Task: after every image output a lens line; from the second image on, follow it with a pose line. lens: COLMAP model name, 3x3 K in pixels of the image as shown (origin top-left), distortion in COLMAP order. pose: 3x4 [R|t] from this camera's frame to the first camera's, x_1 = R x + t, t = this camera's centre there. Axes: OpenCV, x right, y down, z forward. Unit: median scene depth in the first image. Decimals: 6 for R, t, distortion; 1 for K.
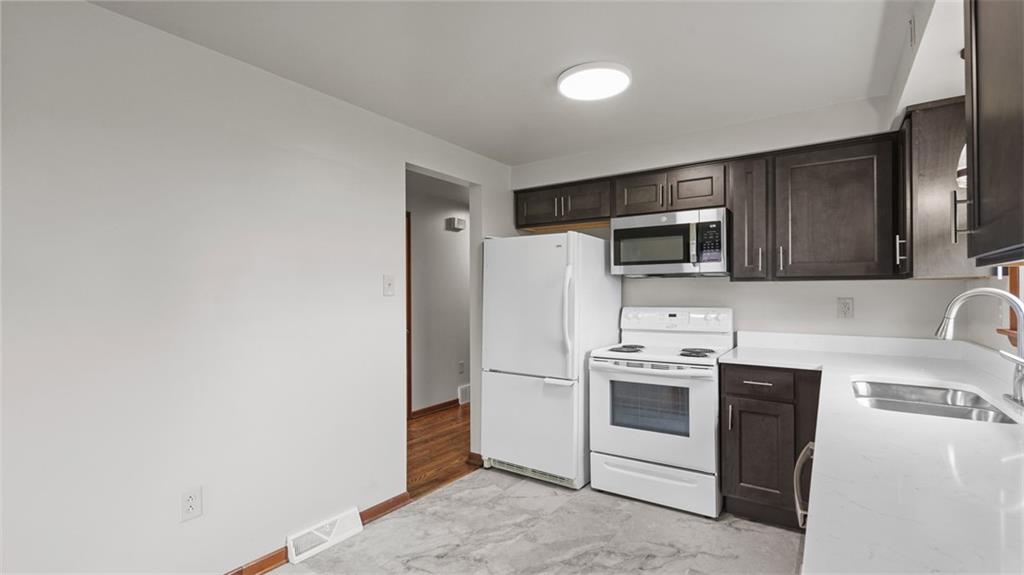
lens RADIAL K [[462.9, 0, 509.8], [0, 462.9, 289.1], [0, 0, 1]] dist [-0.006549, 0.002295]
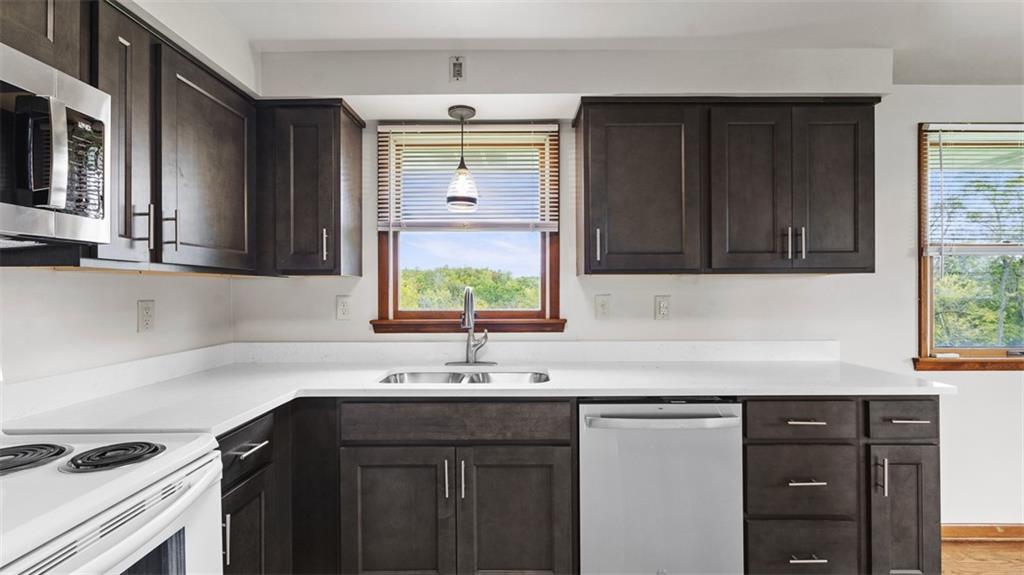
lens RADIAL K [[462.9, 0, 509.1], [0, 462.9, 288.7], [0, 0, 1]] dist [-0.006549, 0.002295]
pose [[-0.564487, 0.003240, 0.825436, -0.100389], [-0.002953, 0.999978, -0.005944, 0.005654], [-0.825437, -0.005792, -0.564465, 0.926601]]
